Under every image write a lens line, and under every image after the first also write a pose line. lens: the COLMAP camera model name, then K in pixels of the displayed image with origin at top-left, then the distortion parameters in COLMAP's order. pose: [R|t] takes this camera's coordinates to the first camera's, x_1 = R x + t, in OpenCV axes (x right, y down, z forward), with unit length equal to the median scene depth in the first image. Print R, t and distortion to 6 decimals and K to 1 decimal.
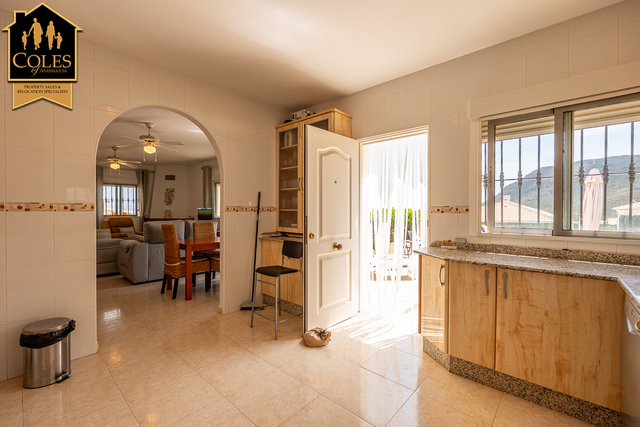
lens RADIAL K [[270.1, 0, 315.8], [0, 270.1, 212.4], [0, 0, 1]] dist [-0.002371, -0.000613]
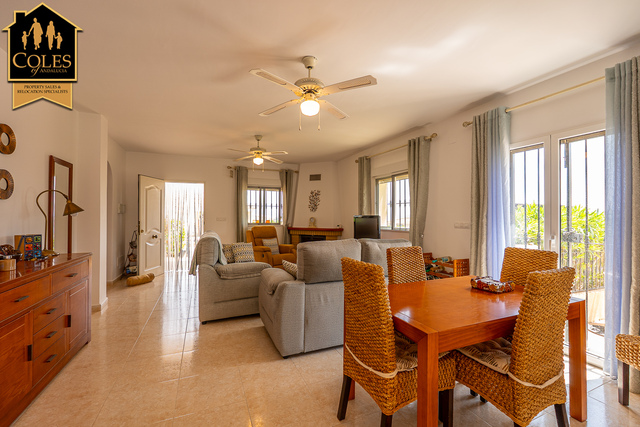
lens RADIAL K [[270.1, 0, 320.7], [0, 270.1, 214.1], [0, 0, 1]] dist [-0.002371, -0.000613]
pose [[0.912454, 0.000783, -0.409179, -0.213340], [-0.007048, 0.999880, -0.013804, -0.009188], [0.409119, 0.015479, 0.912350, 0.297818]]
